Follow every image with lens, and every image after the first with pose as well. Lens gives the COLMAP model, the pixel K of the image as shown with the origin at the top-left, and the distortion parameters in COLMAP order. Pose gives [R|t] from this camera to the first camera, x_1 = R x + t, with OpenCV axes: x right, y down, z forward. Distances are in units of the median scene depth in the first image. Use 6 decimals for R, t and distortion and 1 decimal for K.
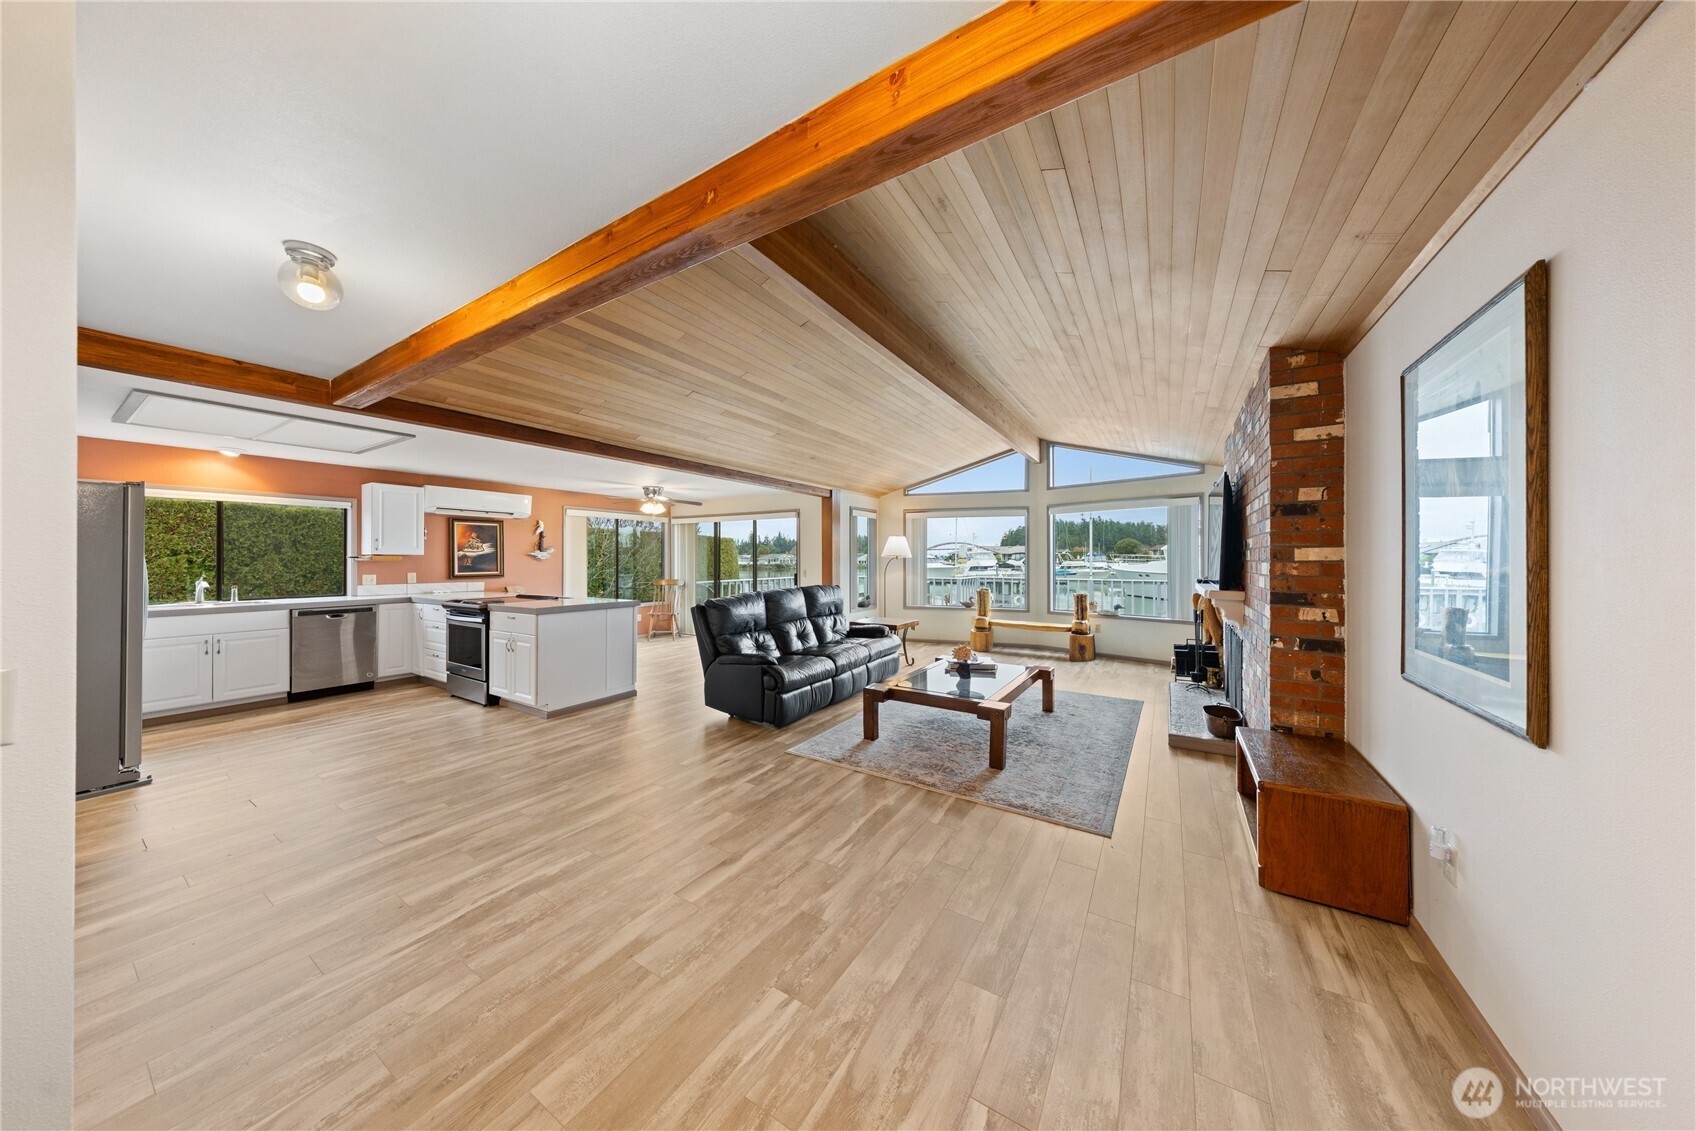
lens RADIAL K [[528.6, 0, 852.5], [0, 528.6, 554.3], [0, 0, 1]] dist [0.005988, -0.000891]
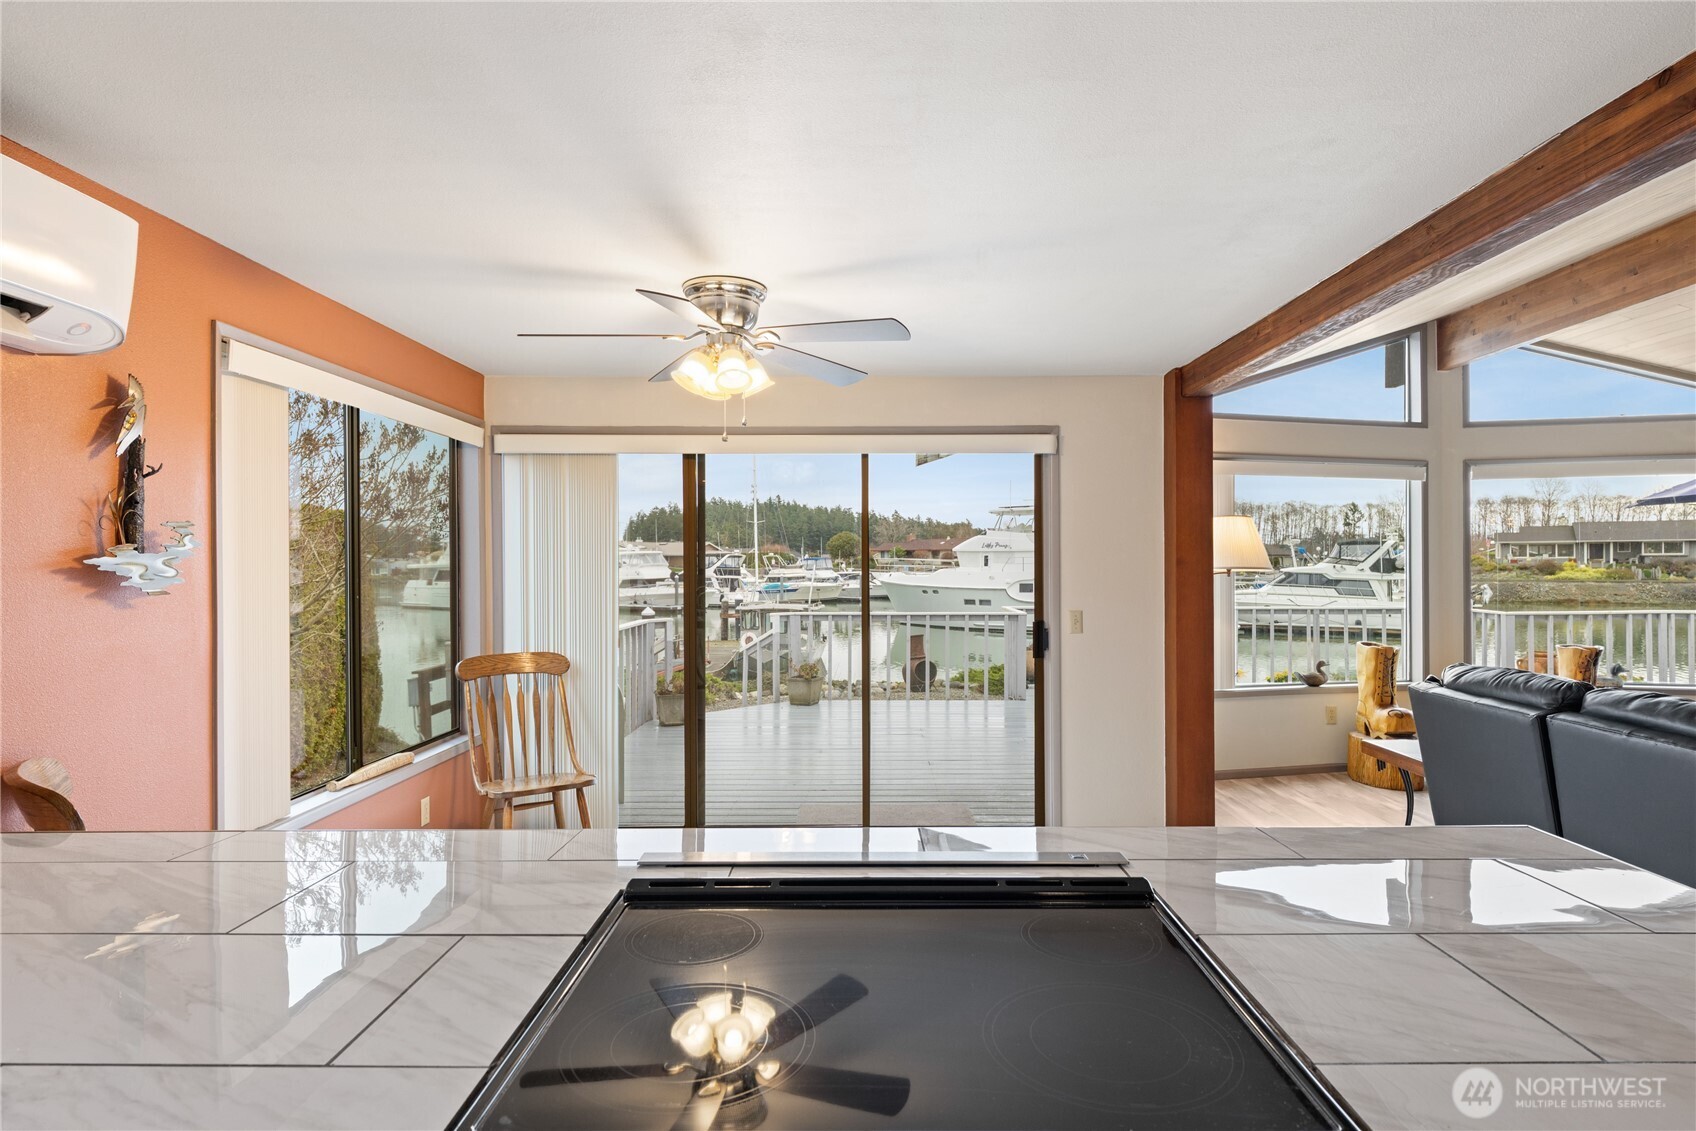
lens RADIAL K [[929.4, 0, 862.9], [0, 929.4, 569.3], [0, 0, 1]] dist [-0.006322, -0.001020]
pose [[0.847566, -0.003283, 0.530680, -0.755033], [-0.004395, 0.999903, 0.013205, -0.005881], [-0.530672, -0.013524, 0.847470, 0.829717]]
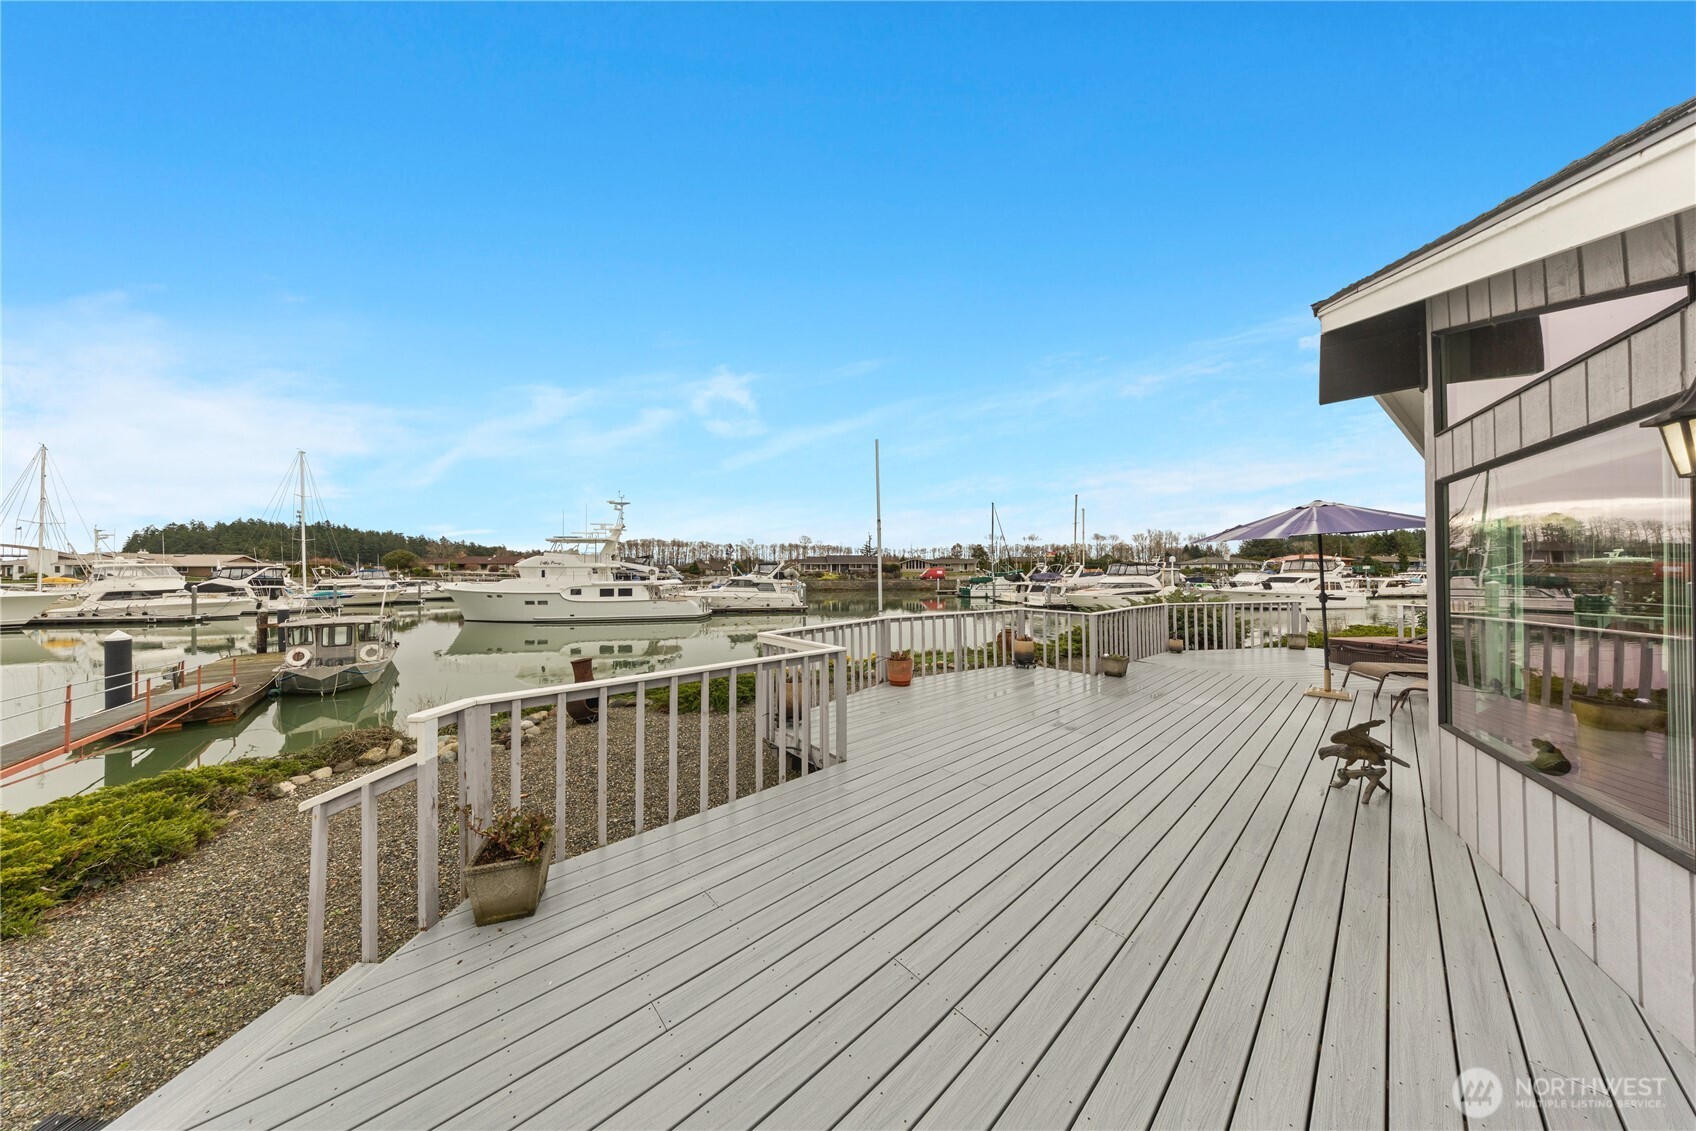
lens RADIAL K [[480.0, 0, 846.5], [0, 480.0, 567.9], [0, 0, 1]] dist [-0.011144, -0.000083]
pose [[0.265888, 0.008366, 0.963968, -0.272052], [-0.007883, 0.999948, -0.006504, -0.038066], [-0.963972, -0.005869, 0.265940, 1.916962]]
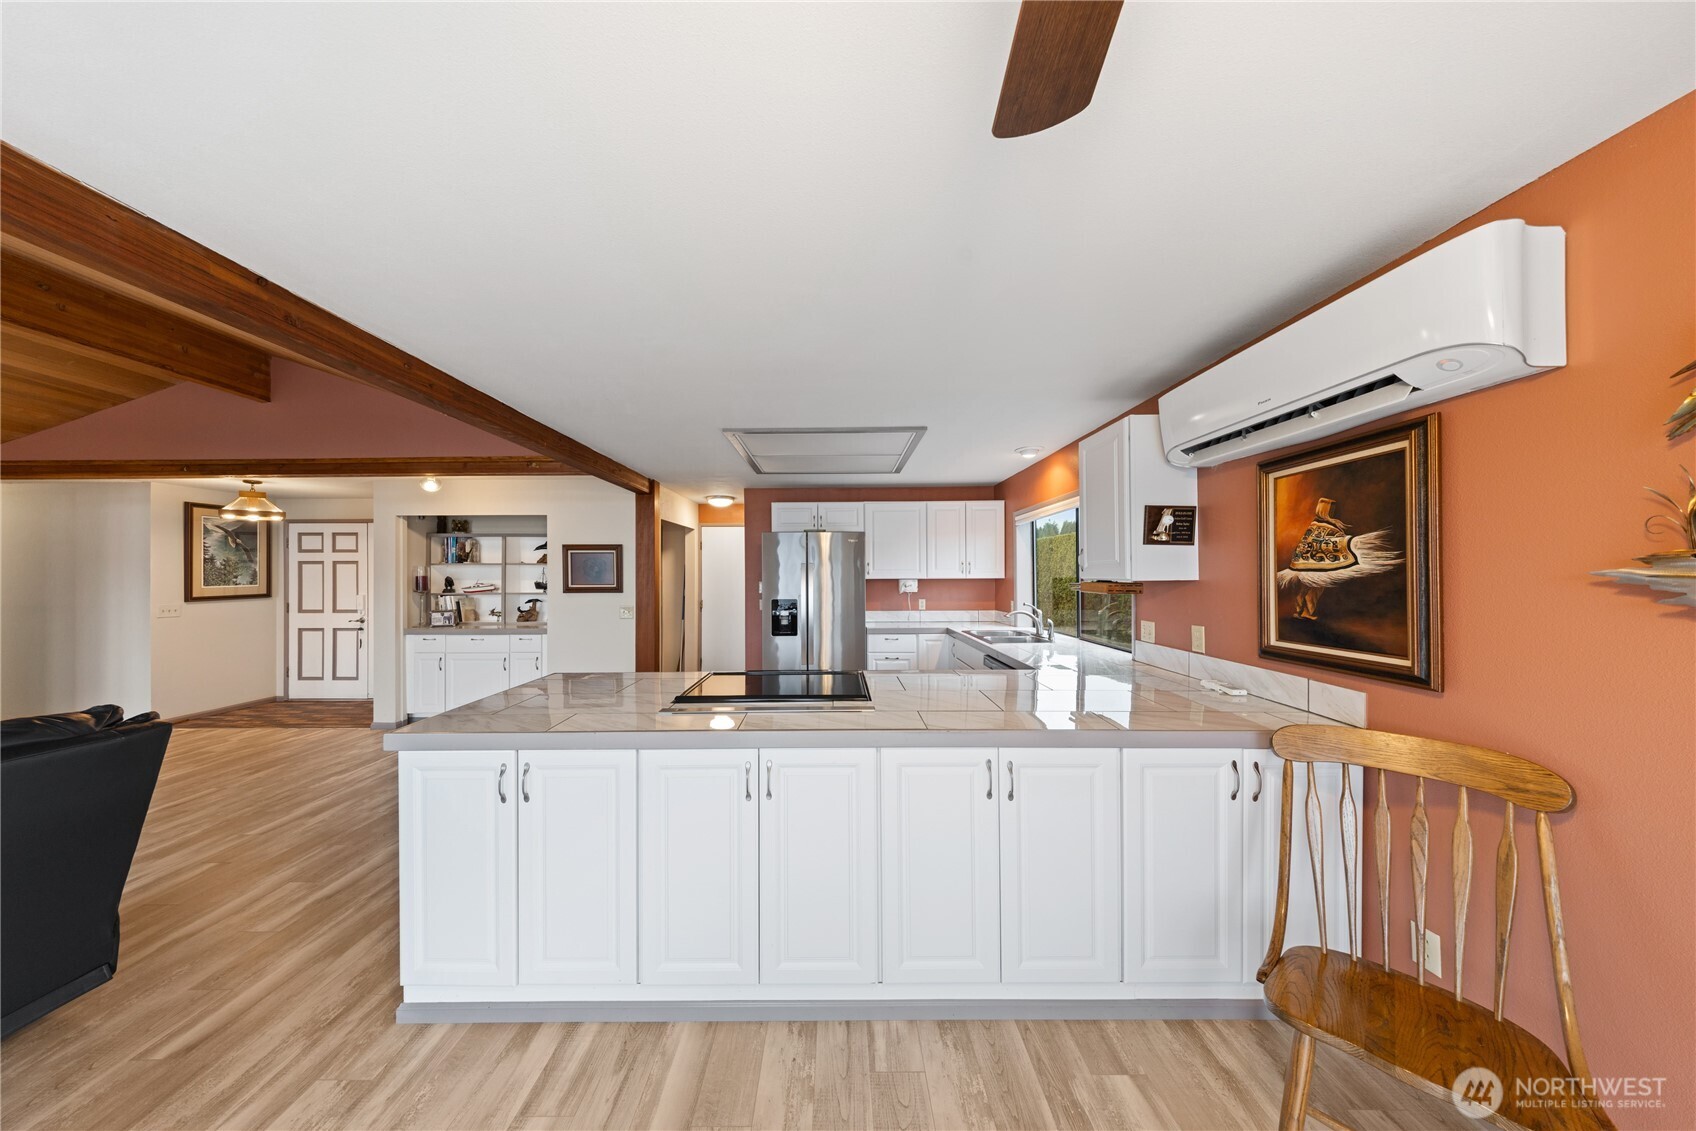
lens RADIAL K [[528.6, 0, 818.1], [0, 528.6, 572.1], [0, 0, 1]] dist [0.005988, -0.000891]
pose [[-0.865654, 0.001620, -0.500640, -0.454463], [0.009833, 0.999857, -0.013767, -0.002698], [0.500546, -0.016841, -0.865546, 1.385353]]
